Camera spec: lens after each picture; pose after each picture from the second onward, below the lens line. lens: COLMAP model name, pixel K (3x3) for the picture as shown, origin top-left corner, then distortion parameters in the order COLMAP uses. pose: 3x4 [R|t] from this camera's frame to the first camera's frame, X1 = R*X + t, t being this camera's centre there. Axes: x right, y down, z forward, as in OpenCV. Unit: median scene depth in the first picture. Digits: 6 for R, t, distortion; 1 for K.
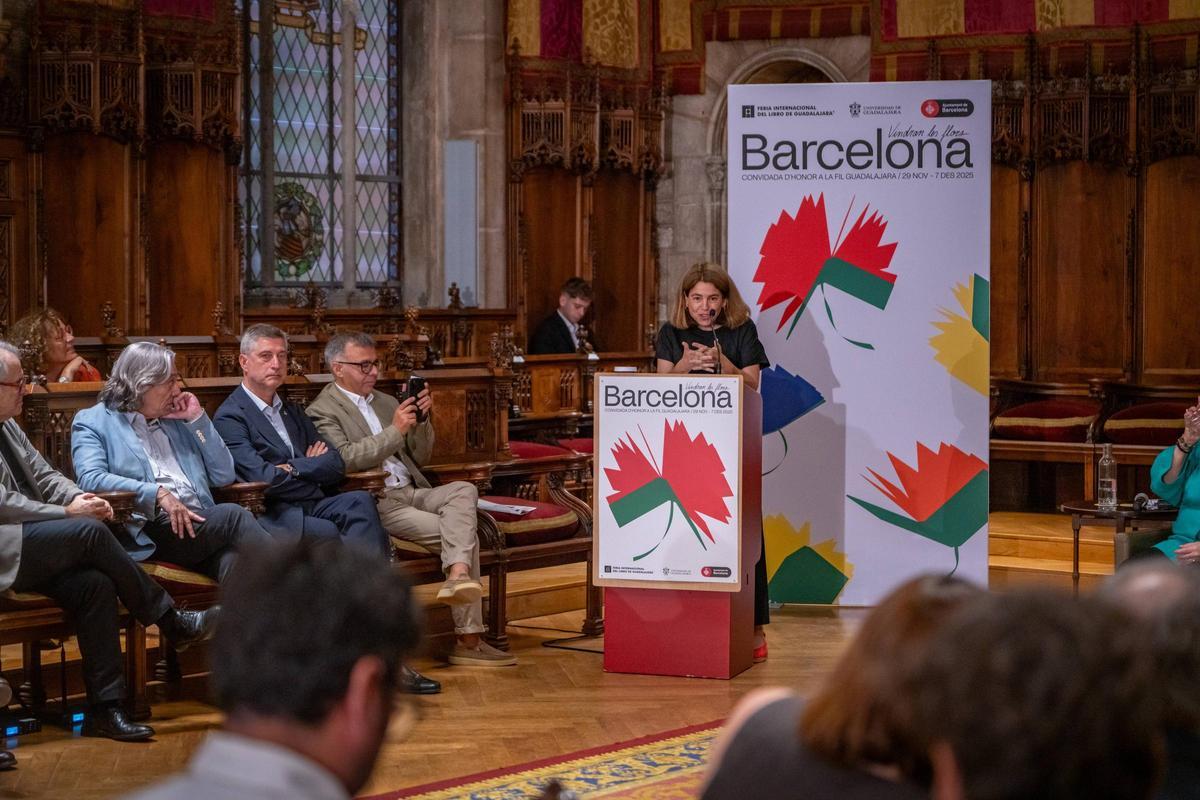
lens RADIAL K [[2406.1, 0, 600.0], [0, 2406.1, 442.0], [0, 0, 1]] dist [-0.009378, -0.012958]
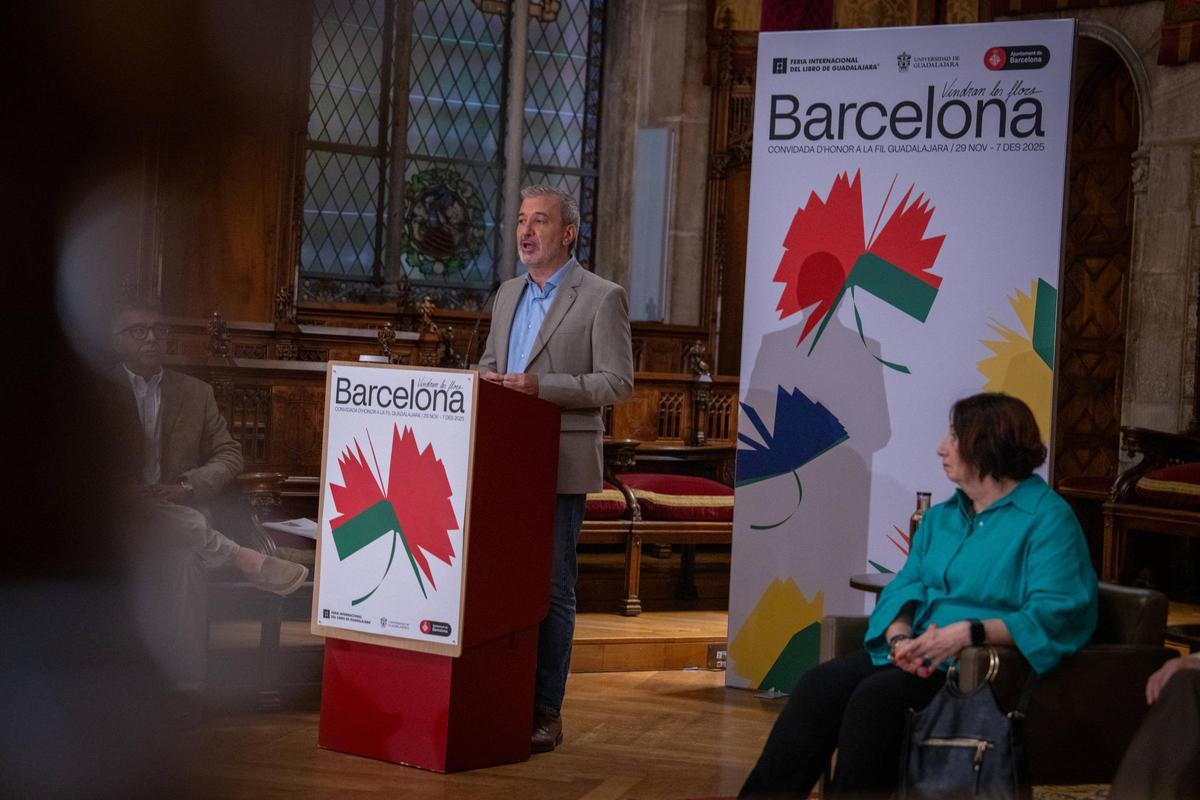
lens RADIAL K [[2395.4, 0, 580.2], [0, 2395.4, 383.0], [0, 0, 1]] dist [0.273630, 0.201957]
pose [[0.933204, 0.053159, -0.355393, 0.270403], [-0.072618, 0.996491, -0.041628, 0.003900], [0.351933, 0.064655, 0.933790, 0.229654]]
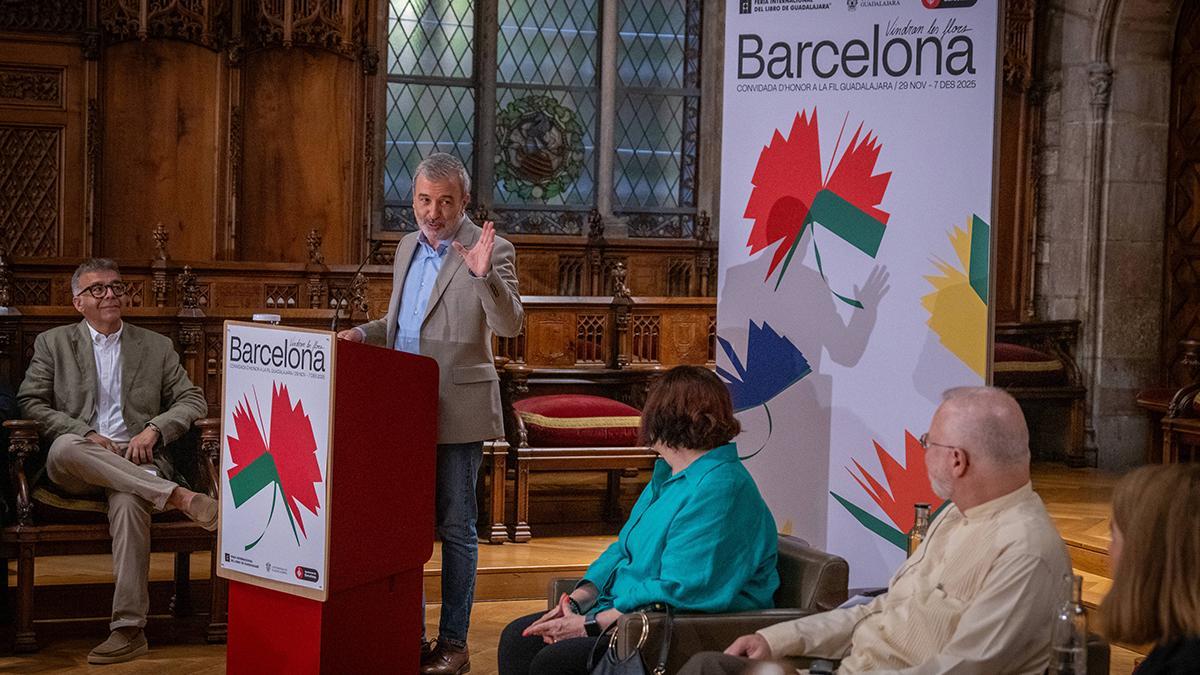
lens RADIAL K [[2391.0, 0, 600.0], [0, 2391.0, 337.5], [0, 0, 1]] dist [0.139692, -0.020475]
pose [[0.859663, 0.052514, -0.508156, 0.407821], [-0.057254, 0.998340, 0.006313, -0.027217], [0.507644, 0.023667, 0.861242, 0.269513]]
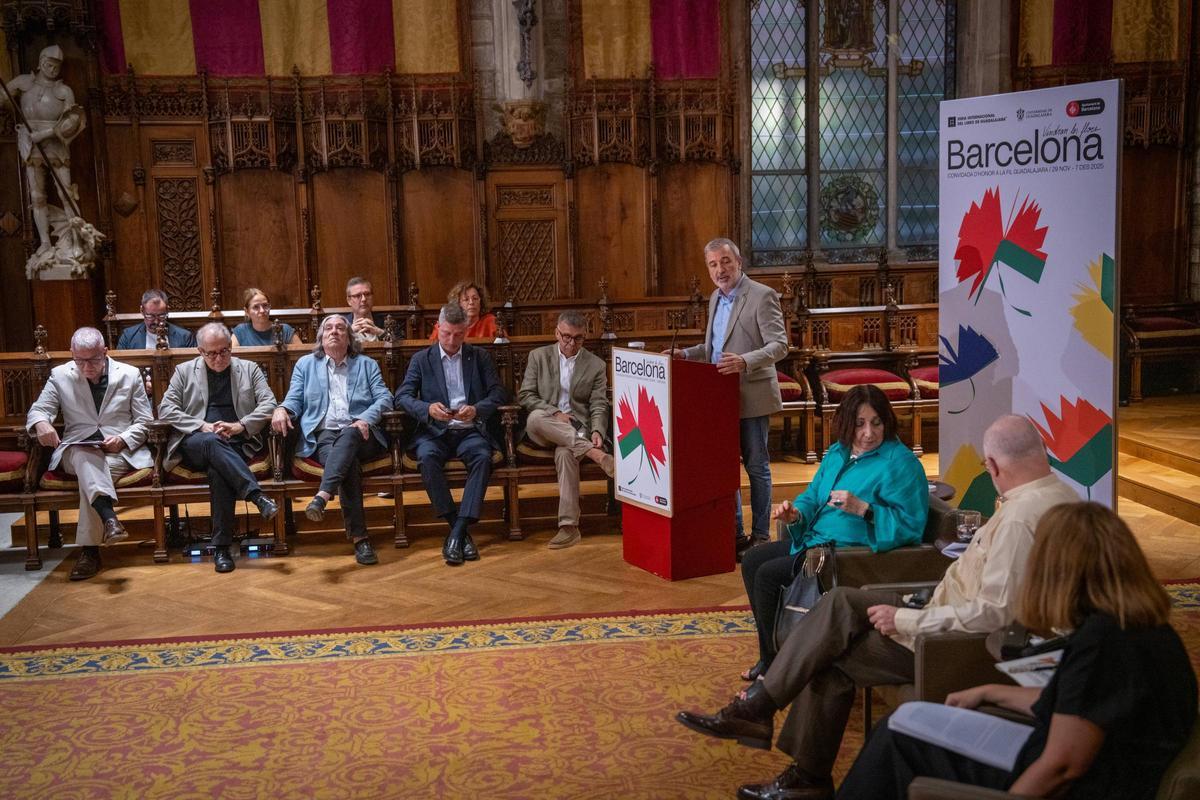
lens RADIAL K [[1398.5, 0, 600.0], [0, 1398.5, 400.0], [0, 0, 1]] dist [0.080401, 0.053740]
pose [[0.705092, 0.070021, -0.705650, 0.431641], [-0.010844, 0.996061, 0.088003, -0.052871], [0.709033, -0.054398, 0.703074, 0.328396]]
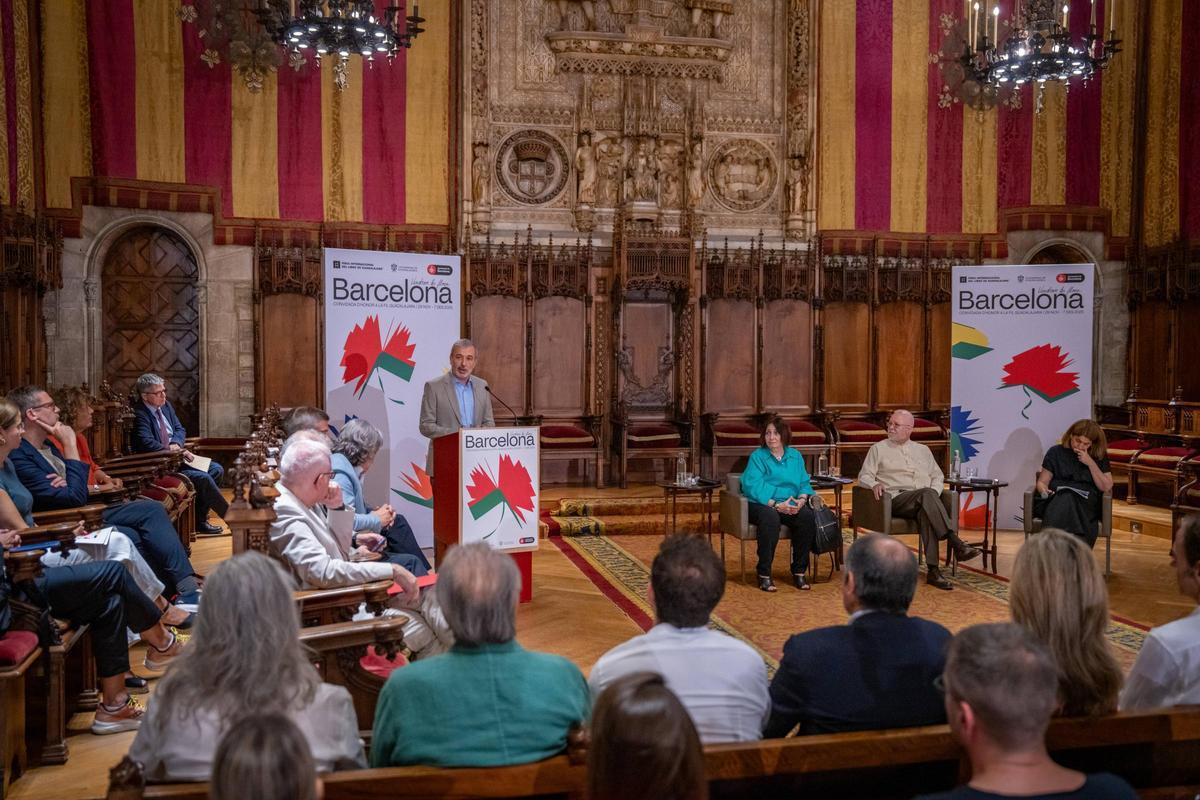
lens RADIAL K [[1200.5, 0, 600.0], [0, 1200.5, 400.0], [0, 0, 1]] dist [0.011892, 0.096377]
pose [[0.641029, -0.026463, 0.767060, -0.437032], [0.039685, 0.999211, 0.001308, -0.034780], [-0.766490, 0.029603, 0.641573, 0.306888]]
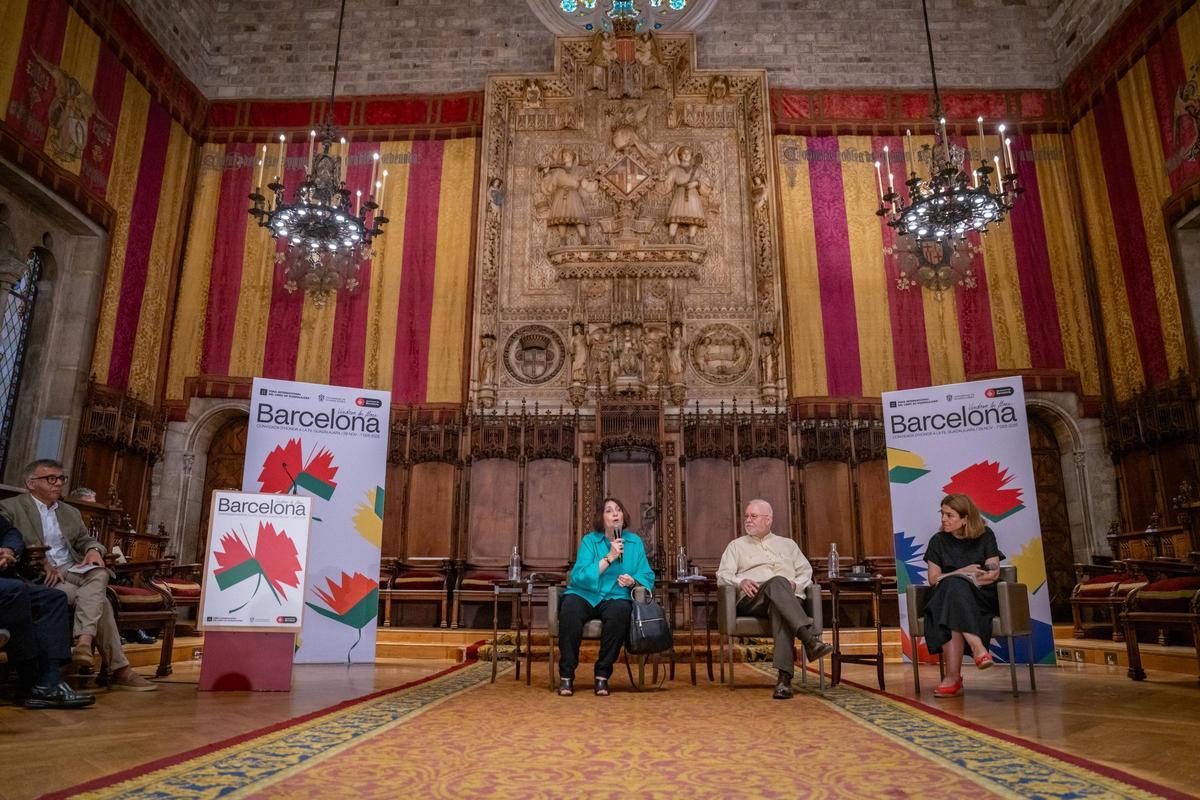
lens RADIAL K [[822.5, 0, 600.0], [0, 822.5, 400.0], [0, 0, 1]] dist [-0.119690, 0.095116]
pose [[0.808535, 0.147798, 0.569585, -0.080334], [0.028555, 0.956949, -0.288847, 0.056194], [-0.587755, 0.249808, 0.769507, 0.335970]]
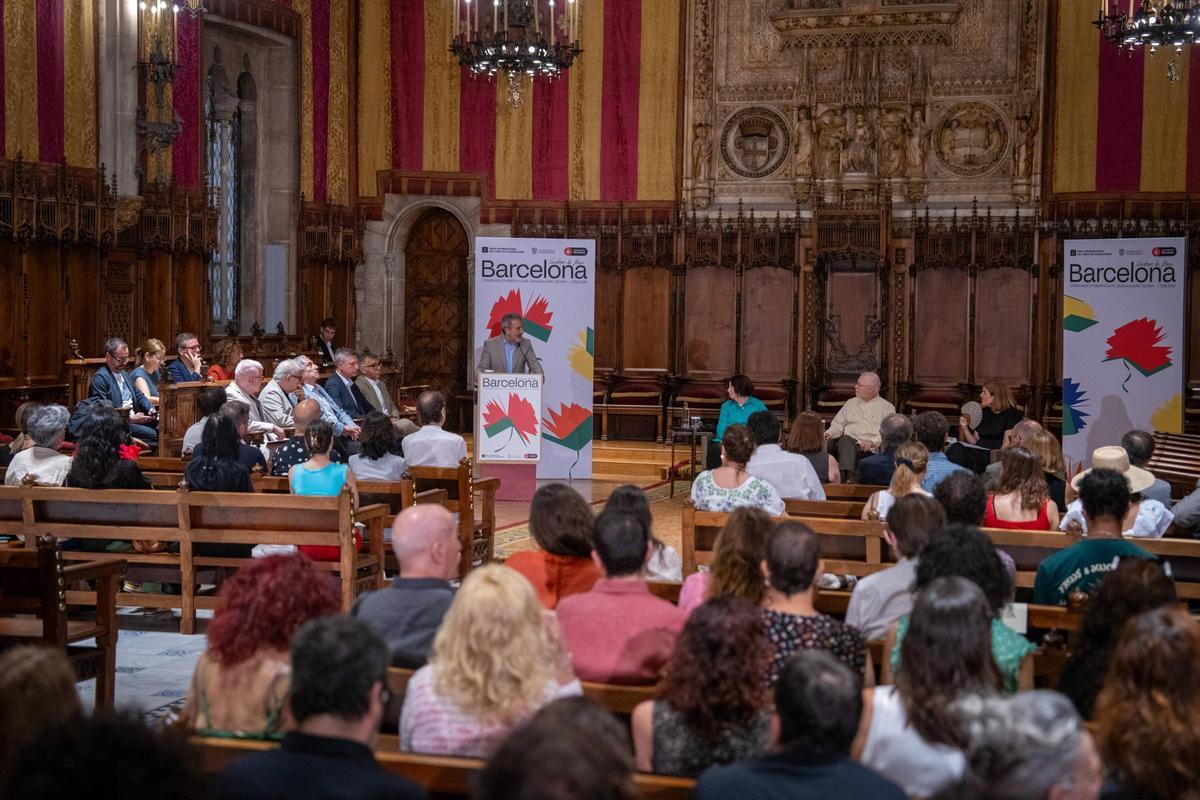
lens RADIAL K [[2019.0, 0, 577.1], [0, 2019.0, 379.6], [0, 0, 1]] dist [0.211874, 0.046973]
pose [[0.939917, 0.001783, 0.341398, -0.450847], [0.004113, 0.999855, -0.016545, 0.008699], [-0.341378, 0.016955, 0.939773, -0.685926]]
